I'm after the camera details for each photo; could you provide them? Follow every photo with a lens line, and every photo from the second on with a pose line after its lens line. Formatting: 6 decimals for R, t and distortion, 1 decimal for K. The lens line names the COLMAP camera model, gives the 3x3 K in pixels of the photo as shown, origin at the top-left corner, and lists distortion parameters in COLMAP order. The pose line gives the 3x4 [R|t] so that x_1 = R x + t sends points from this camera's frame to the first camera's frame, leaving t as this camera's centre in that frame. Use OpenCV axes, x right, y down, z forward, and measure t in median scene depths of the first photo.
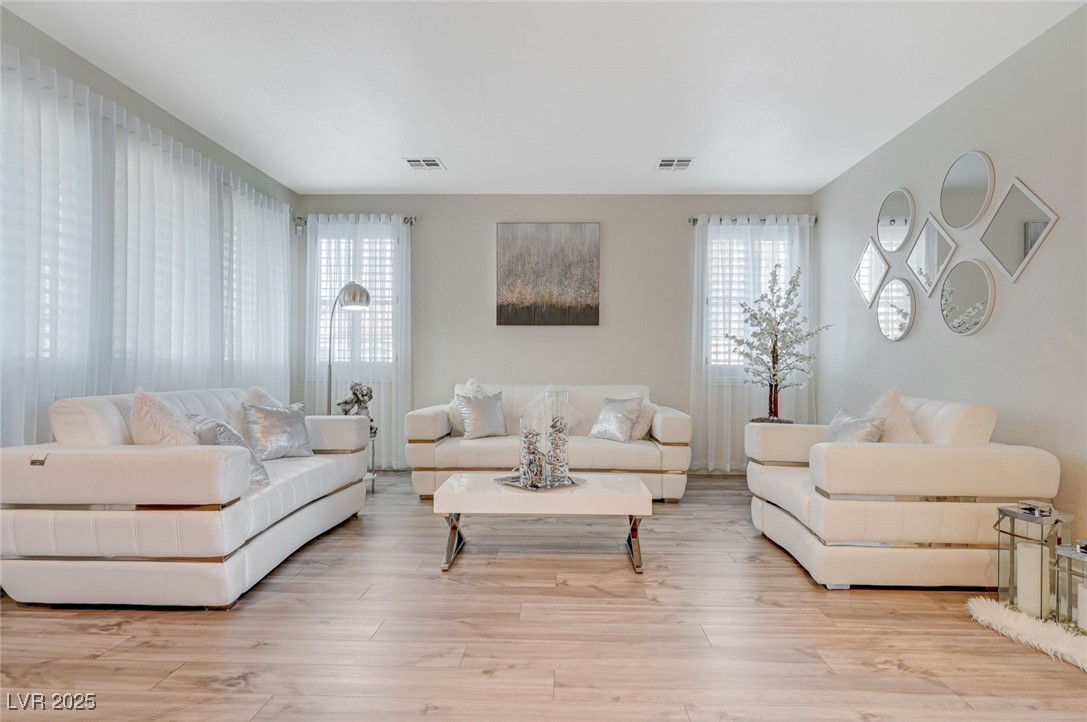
lens RADIAL K [[594.7, 0, 544.8], [0, 594.7, 367.6], [0, 0, 1]] dist [-0.000185, -0.000431]
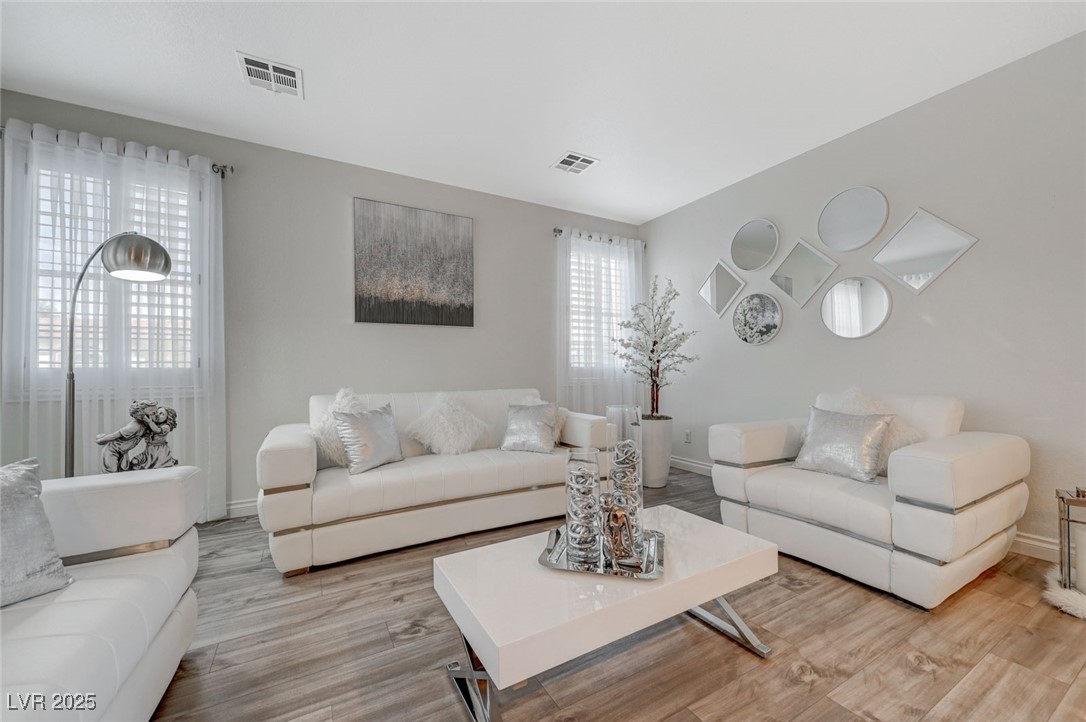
lens RADIAL K [[428.2, 0, 545.7], [0, 428.2, 367.4], [0, 0, 1]] dist [-0.000057, 0.000032]
pose [[0.850578, -0.010917, 0.525735, -0.198389], [0.016603, 0.999844, -0.006099, -0.000509], [-0.525586, 0.013916, 0.850627, 0.423519]]
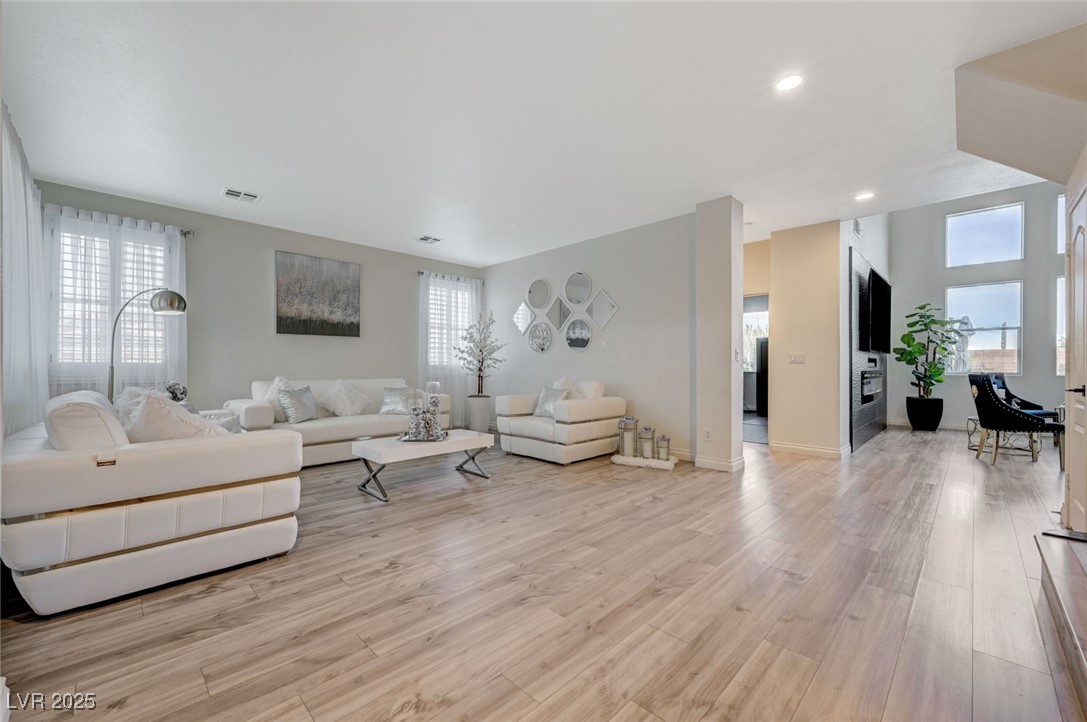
lens RADIAL K [[438.9, 0, 548.0], [0, 438.9, 367.9], [0, 0, 1]] dist [-0.003278, -0.000231]
pose [[0.676748, -0.008582, 0.736165, -0.436075], [0.005269, 0.999963, 0.006814, -0.003155], [-0.736196, -0.000733, 0.676768, -0.038447]]
